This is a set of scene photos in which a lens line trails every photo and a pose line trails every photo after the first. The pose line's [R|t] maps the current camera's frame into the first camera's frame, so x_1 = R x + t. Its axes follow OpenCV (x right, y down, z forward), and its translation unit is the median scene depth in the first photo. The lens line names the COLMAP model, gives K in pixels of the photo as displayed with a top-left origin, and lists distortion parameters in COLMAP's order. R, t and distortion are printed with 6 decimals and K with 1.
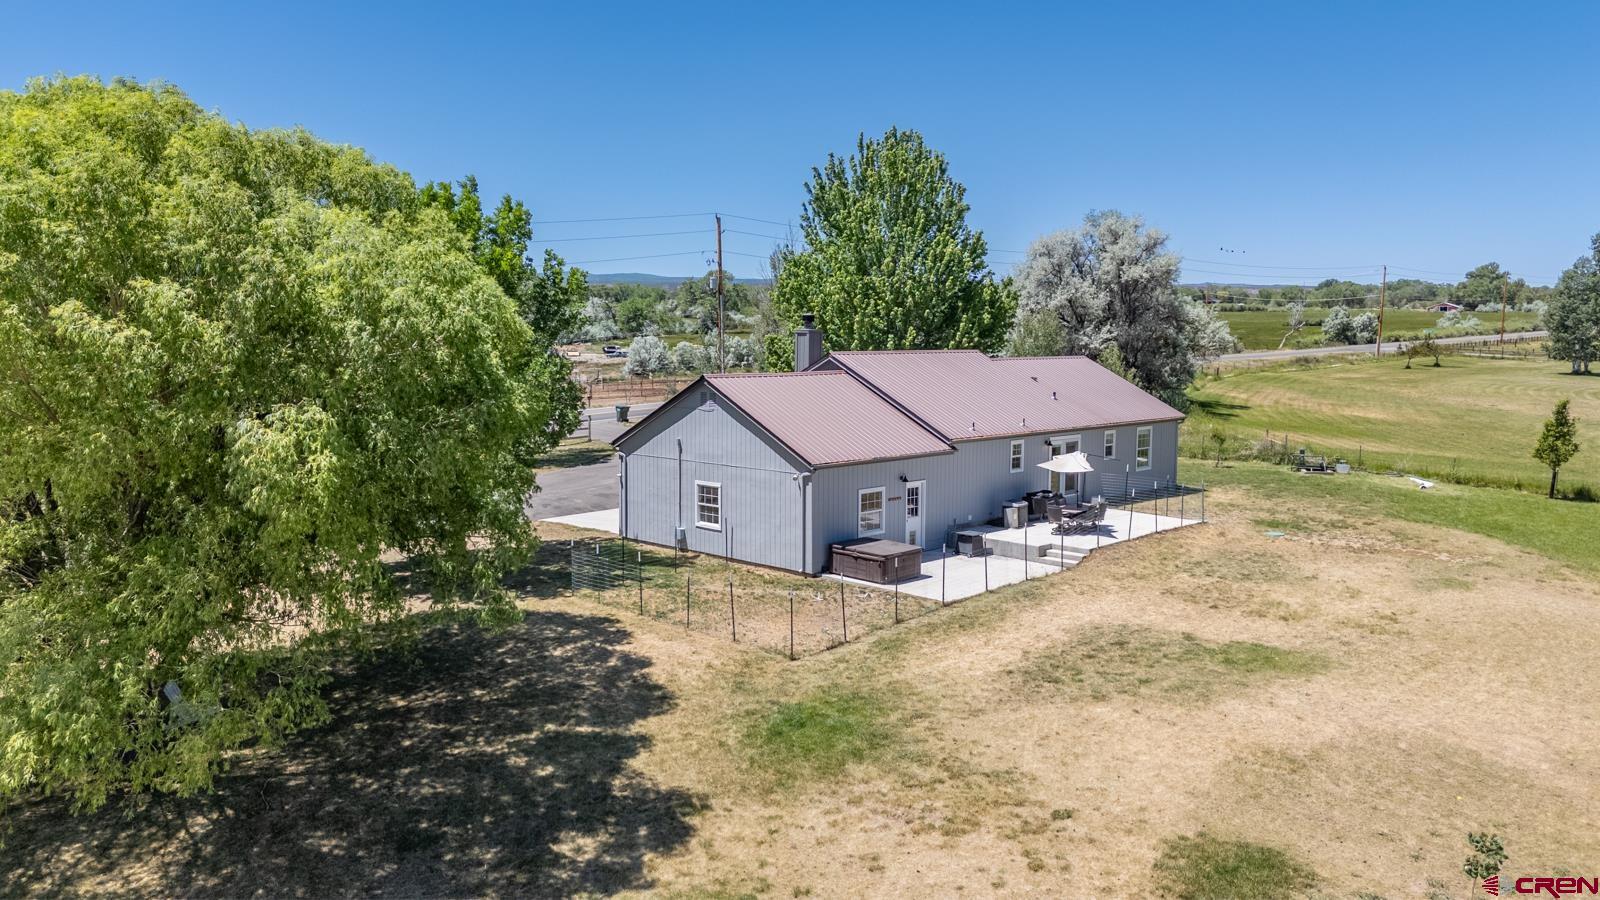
lens RADIAL K [[1164.7, 0, 799.2], [0, 1164.7, 421.9], [0, 0, 1]] dist [-0.000781, -0.002495]
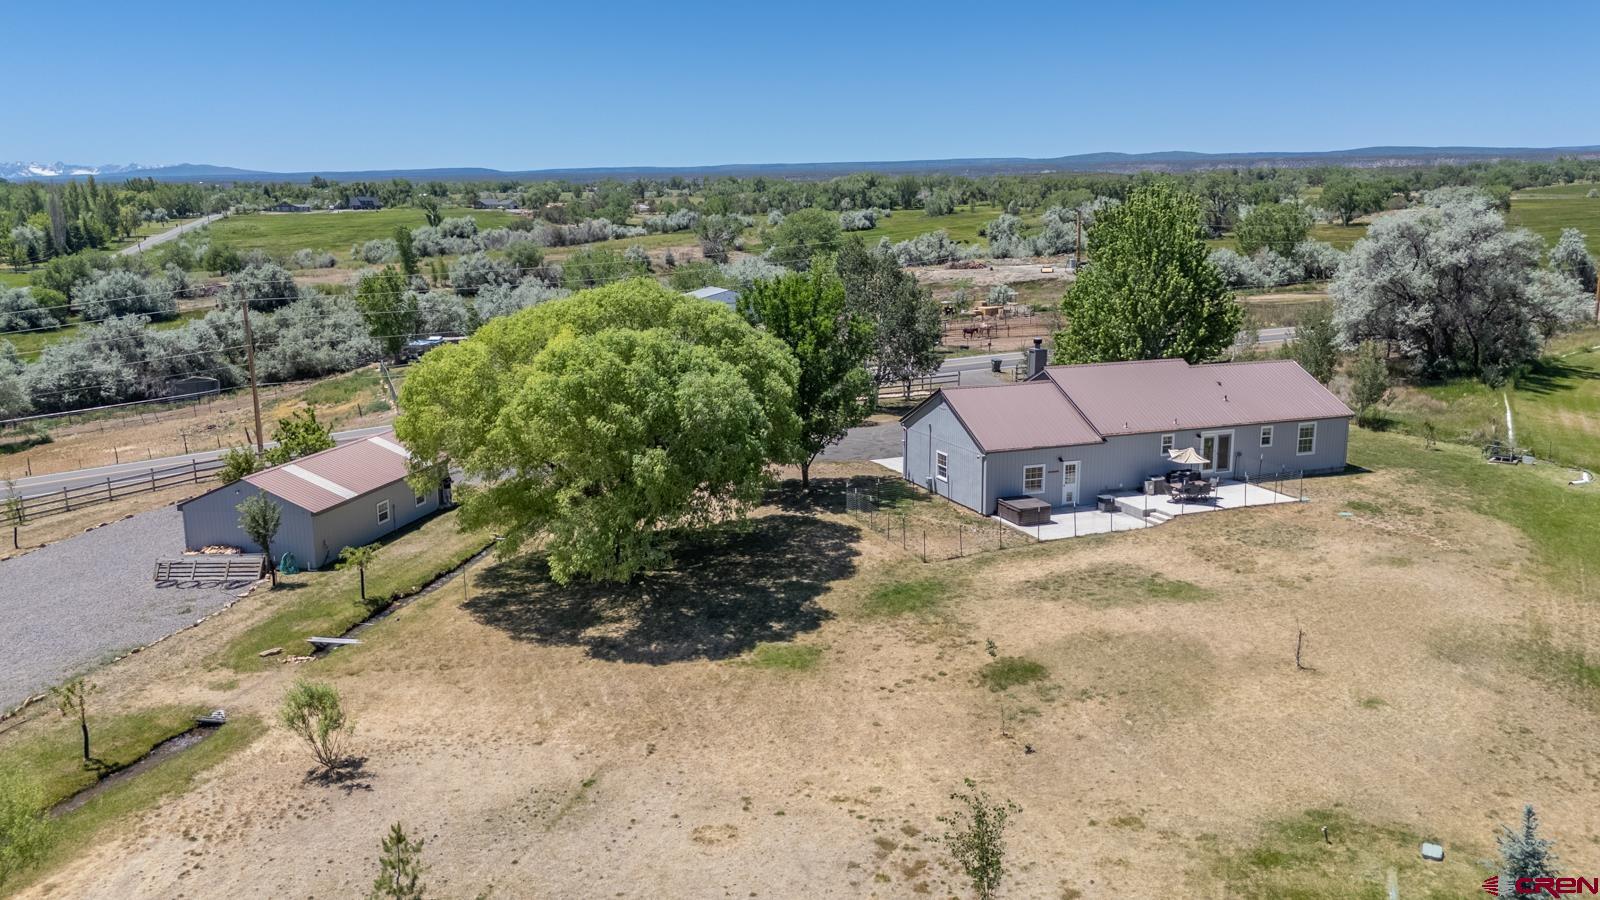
lens RADIAL K [[1164.7, 0, 799.2], [0, 1164.7, 421.9], [0, 0, 1]] dist [-0.000781, -0.002495]
pose [[0.900050, 0.065252, -0.430874, 0.443144], [-0.021425, 0.994157, 0.105800, -0.159708], [0.435260, -0.085994, 0.896188, -0.564753]]
